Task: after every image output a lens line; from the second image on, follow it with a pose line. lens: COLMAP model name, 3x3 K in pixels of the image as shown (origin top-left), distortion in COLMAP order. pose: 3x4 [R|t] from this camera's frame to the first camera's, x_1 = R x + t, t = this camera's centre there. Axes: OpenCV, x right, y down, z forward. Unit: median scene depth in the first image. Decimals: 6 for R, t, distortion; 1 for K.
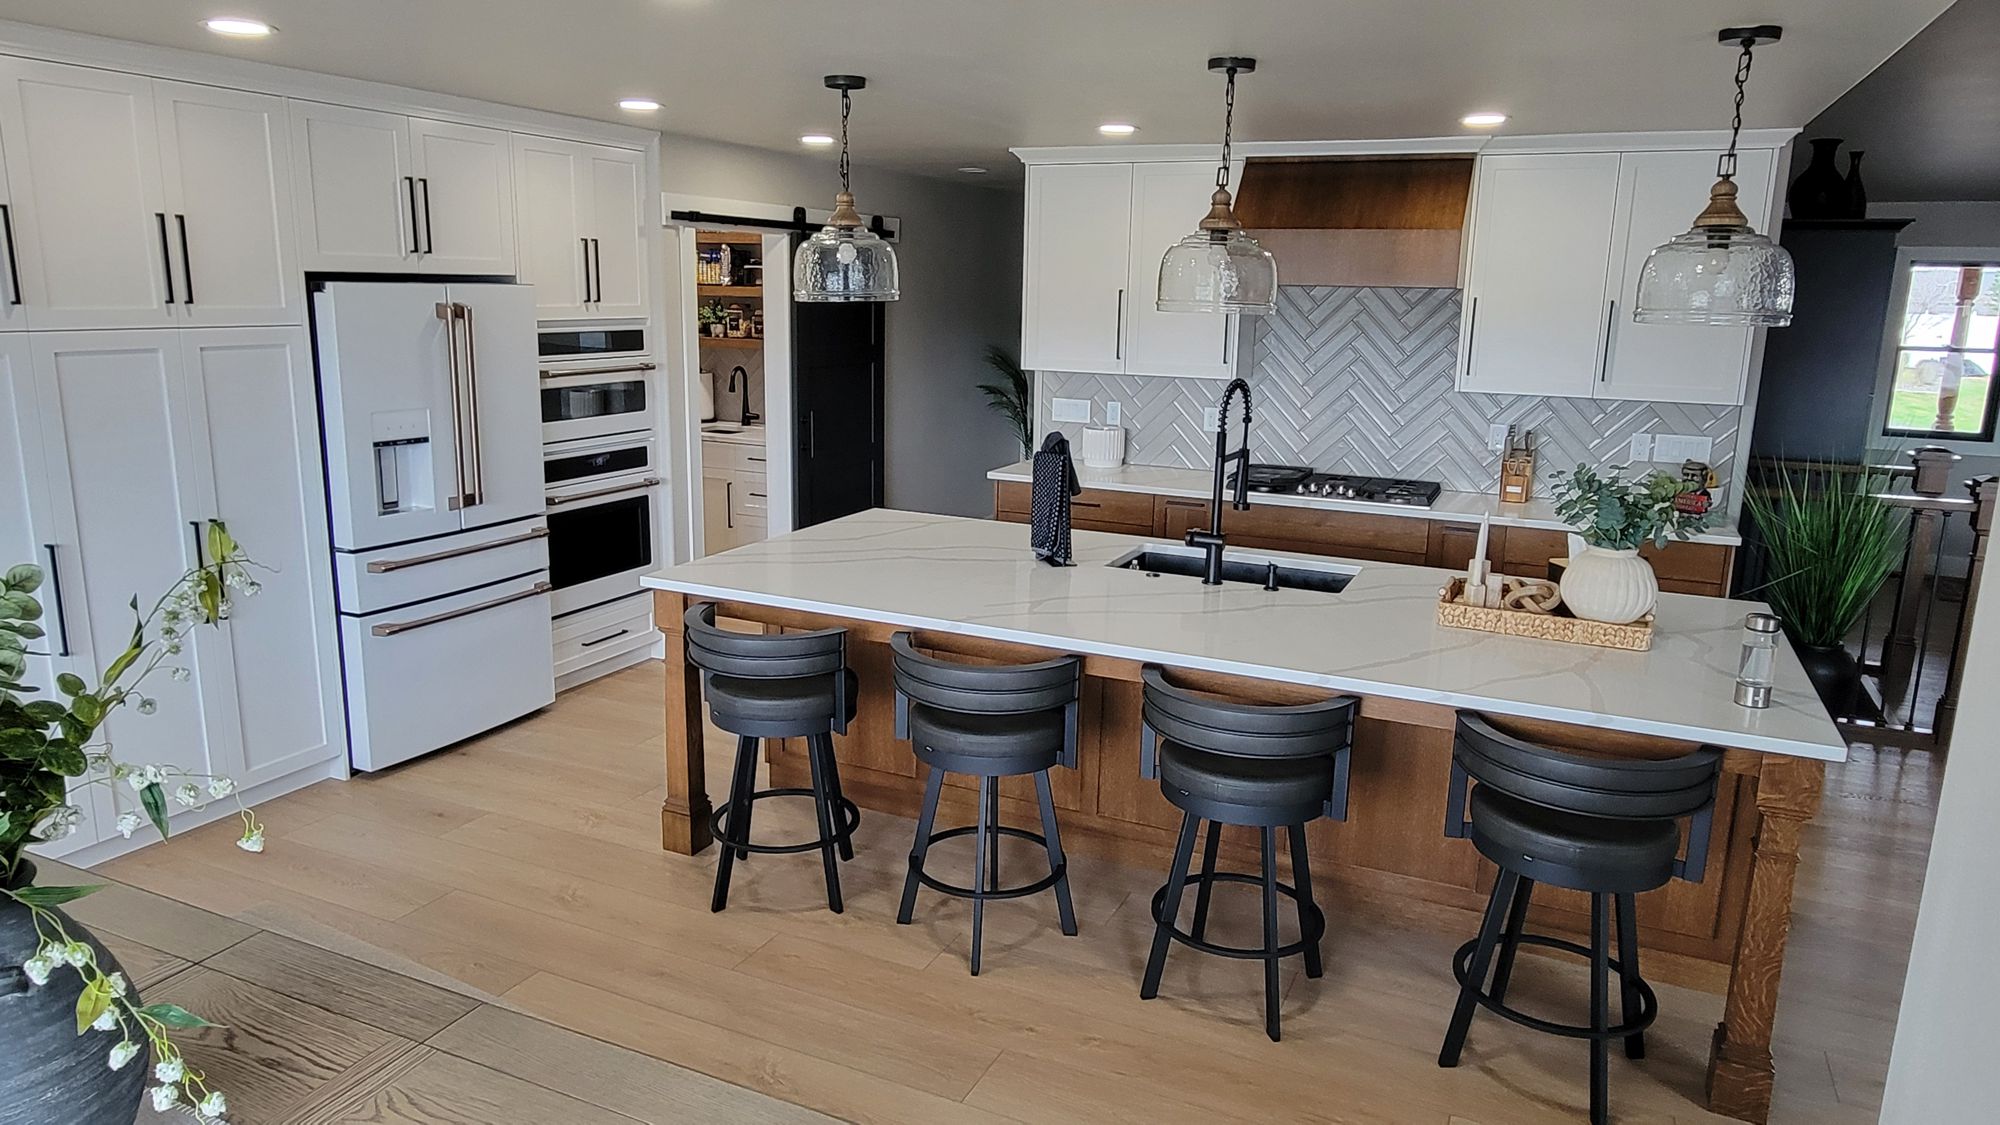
lens RADIAL K [[1263.8, 0, 1002.9], [0, 1263.8, 554.3], [0, 0, 1]] dist [0.002749, 0.000230]
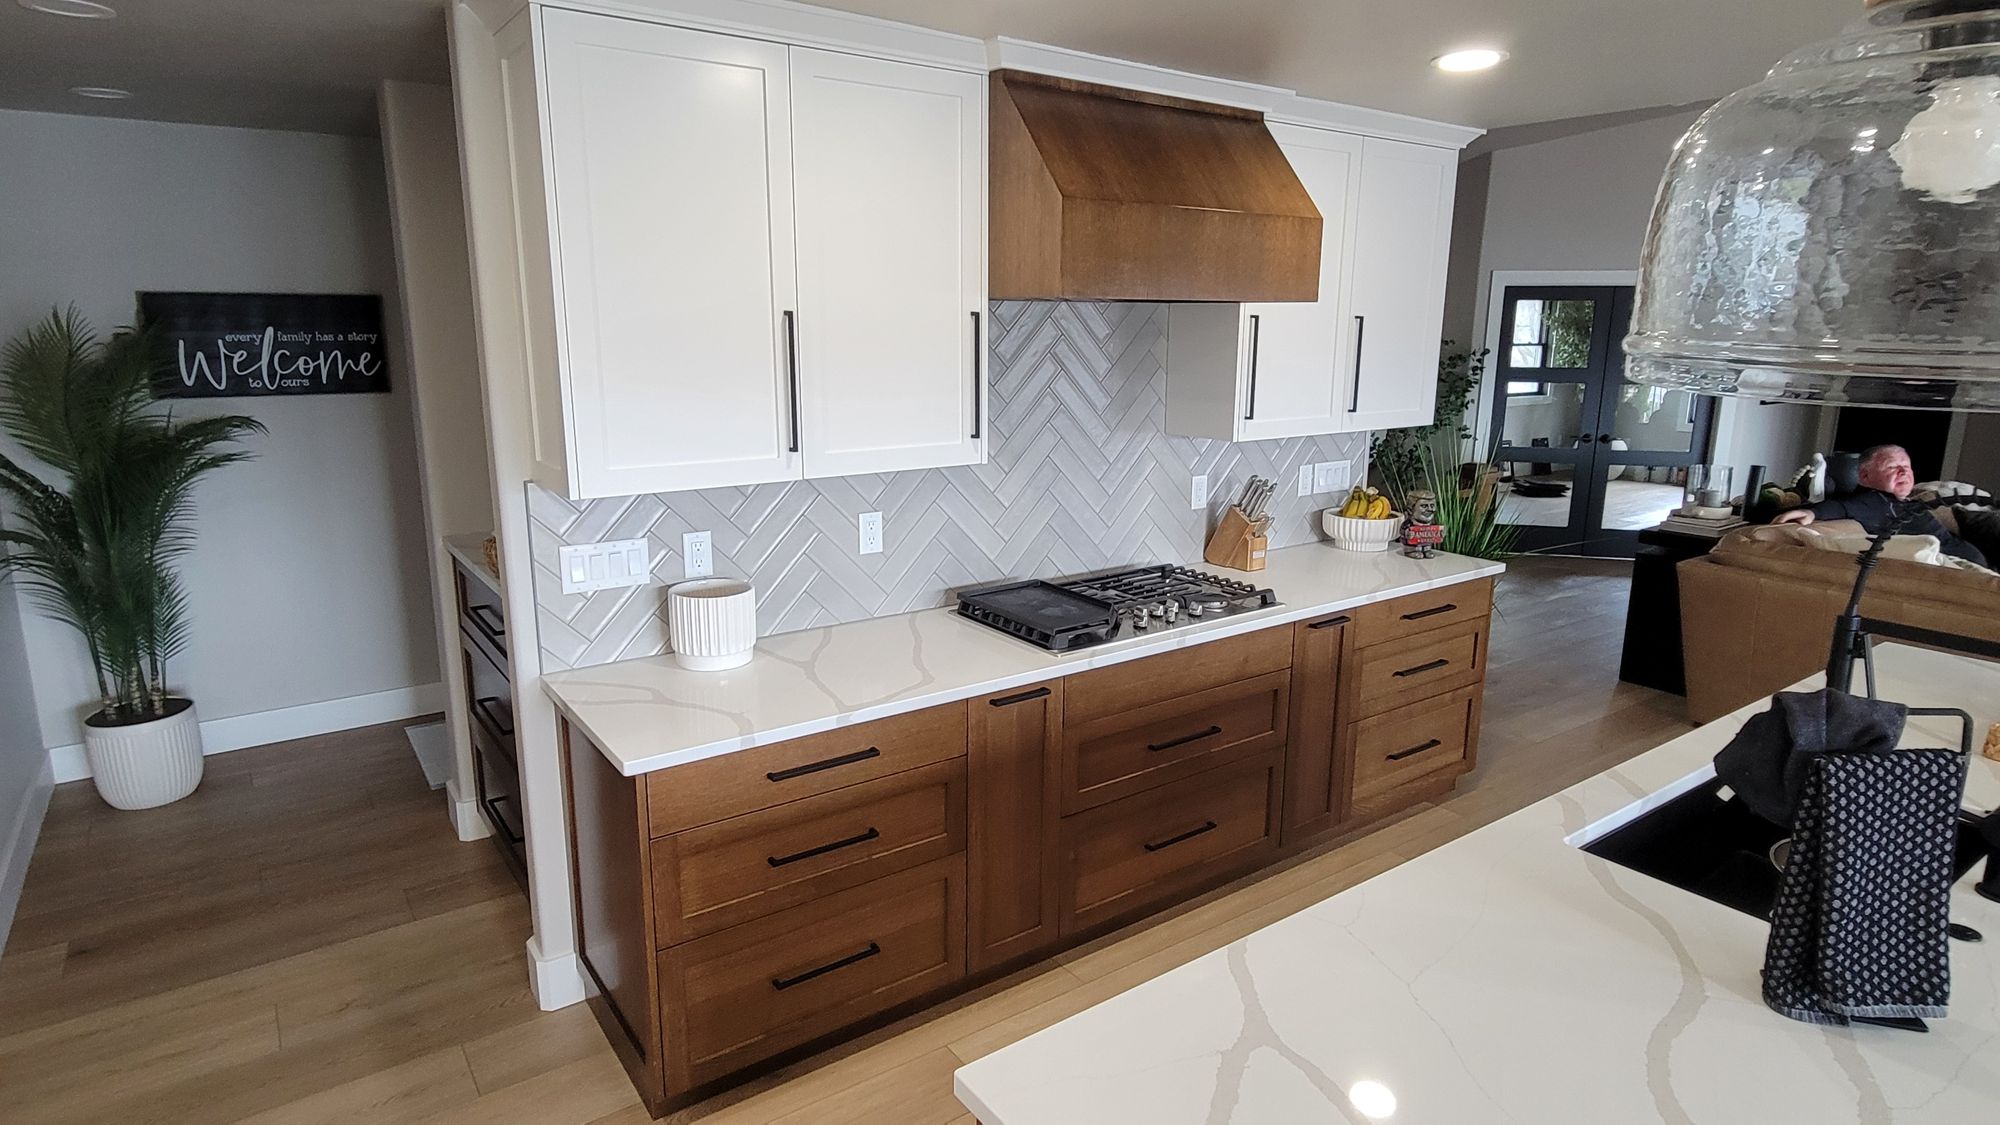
lens RADIAL K [[1100.8, 0, 1000.0], [0, 1100.8, 562.5], [0, 0, 1]] dist [-0.000476, 0.000477]
pose [[0.494607, -0.210028, 0.843358, -0.359226], [0.184276, 0.973642, 0.134401, -0.230307], [-0.849357, 0.088935, 0.520273, 1.051325]]
